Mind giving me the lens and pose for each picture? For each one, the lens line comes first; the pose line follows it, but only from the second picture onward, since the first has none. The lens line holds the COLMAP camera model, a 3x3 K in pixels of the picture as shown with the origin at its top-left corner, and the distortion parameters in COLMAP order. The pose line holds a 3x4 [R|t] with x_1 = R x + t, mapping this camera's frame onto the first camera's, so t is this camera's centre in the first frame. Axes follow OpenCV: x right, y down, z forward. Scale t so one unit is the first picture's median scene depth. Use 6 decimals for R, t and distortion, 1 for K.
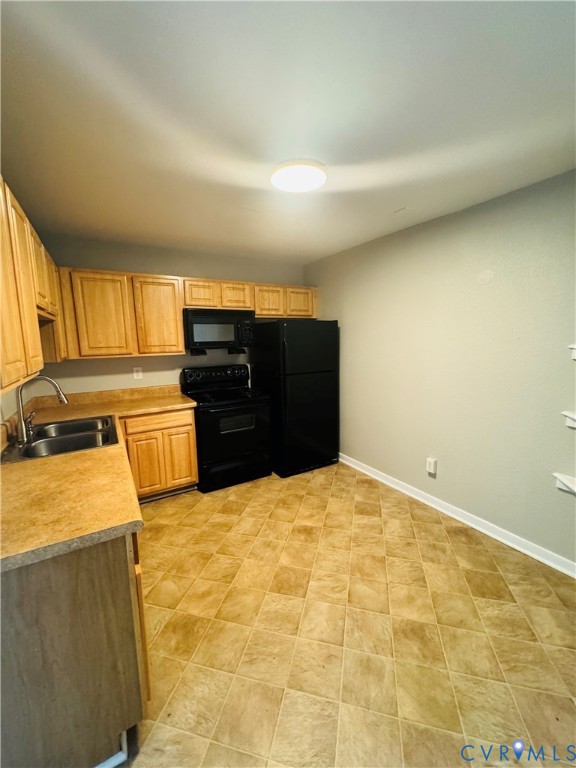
lens RADIAL K [[306.4, 0, 288.4], [0, 306.4, 383.6], [0, 0, 1]] dist [-0.002209, 0.000315]
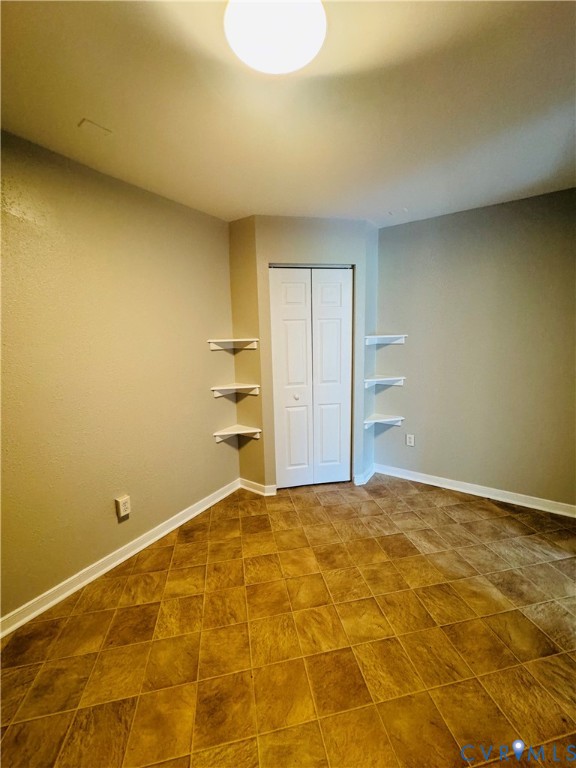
lens RADIAL K [[306.4, 0, 287.4], [0, 306.4, 383.9], [0, 0, 1]] dist [-0.002209, 0.000315]
pose [[-0.423770, -0.119845, 0.897806, -0.427115], [0.170200, 0.963016, 0.208885, -0.137258], [-0.889635, 0.241326, -0.387700, 1.067323]]
